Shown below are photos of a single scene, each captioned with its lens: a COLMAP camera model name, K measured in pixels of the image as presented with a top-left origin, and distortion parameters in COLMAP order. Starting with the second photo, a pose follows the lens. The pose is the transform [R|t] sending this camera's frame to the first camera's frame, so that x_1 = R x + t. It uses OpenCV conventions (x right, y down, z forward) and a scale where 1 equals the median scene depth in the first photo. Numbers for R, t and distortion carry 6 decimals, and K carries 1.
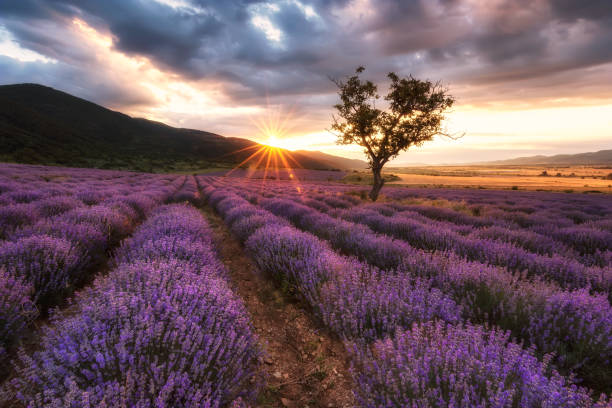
lens RADIAL K [[665.8, 0, 306.0], [0, 665.8, 204.0], [0, 0, 1]] dist [-0.004152, -0.012239]
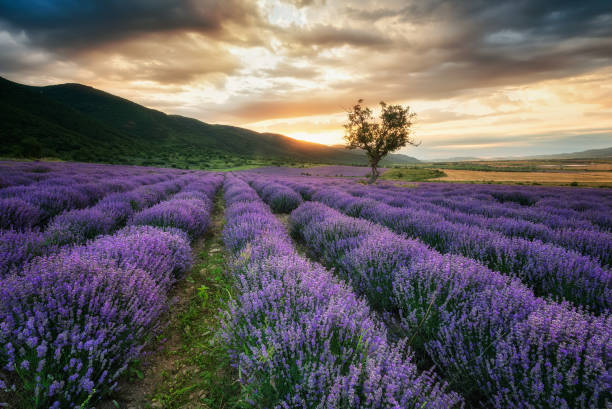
lens RADIAL K [[665.8, 0, 306.0], [0, 665.8, 204.5], [0, 0, 1]] dist [-0.004152, -0.012239]
pose [[0.998579, -0.003453, -0.053188, 0.033918], [0.003757, 0.999977, 0.005608, 0.030952], [0.053168, -0.005799, 0.998569, -0.543338]]
